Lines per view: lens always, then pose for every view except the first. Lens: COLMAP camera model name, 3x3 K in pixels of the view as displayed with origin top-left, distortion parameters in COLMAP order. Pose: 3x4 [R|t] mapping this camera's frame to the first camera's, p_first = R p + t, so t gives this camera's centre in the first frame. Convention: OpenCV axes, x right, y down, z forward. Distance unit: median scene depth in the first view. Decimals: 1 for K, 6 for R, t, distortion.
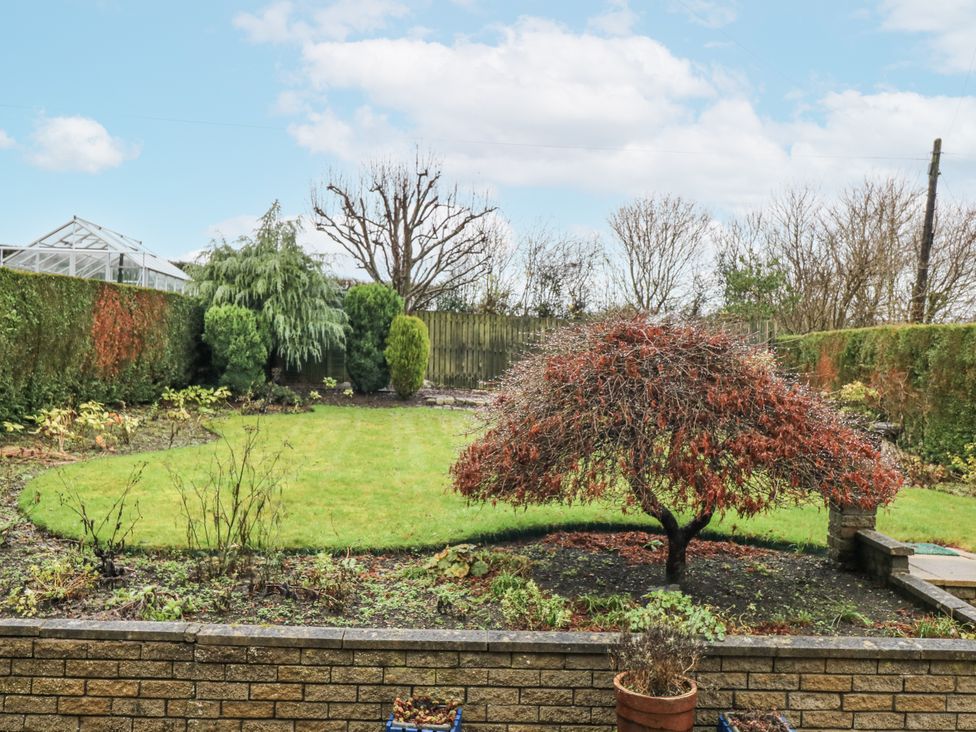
lens RADIAL K [[860.7, 0, 485.9], [0, 860.7, 357.3], [0, 0, 1]] dist [0.021188, 0.001722]
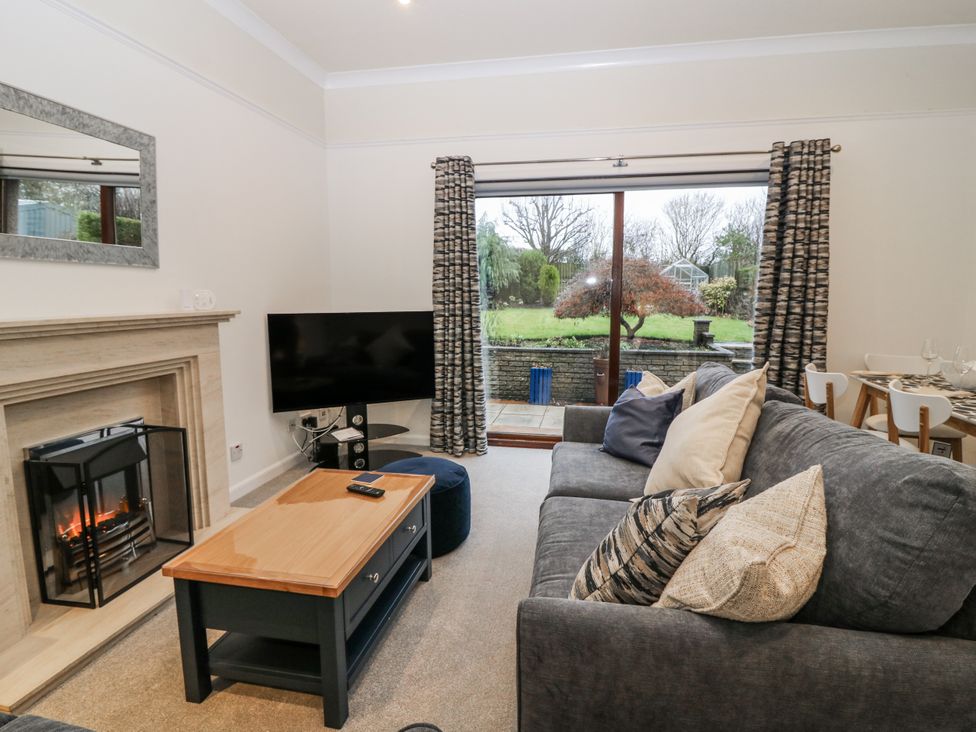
lens RADIAL K [[510.4, 0, 491.5], [0, 510.4, 357.3], [0, 0, 1]] dist [-0.006356, -0.008286]
pose [[0.976349, 0.003268, -0.216176, 0.043560], [0.023015, 0.992633, 0.118952, 0.024490], [0.214972, -0.121114, 0.969081, -0.259943]]
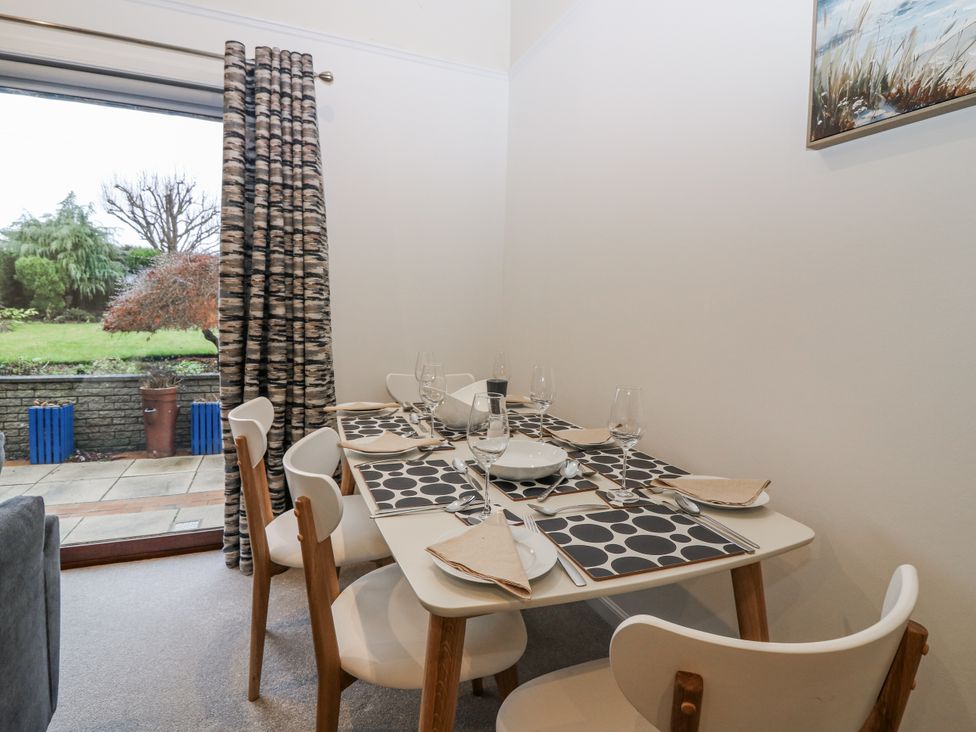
lens RADIAL K [[510.4, 0, 494.1], [0, 510.4, 356.1], [0, 0, 1]] dist [-0.006356, -0.008286]
pose [[0.927004, -0.029278, 0.373906, 0.125379], [-0.004372, 0.996037, 0.088830, 0.032836], [-0.375025, -0.083981, 0.923203, -0.172311]]
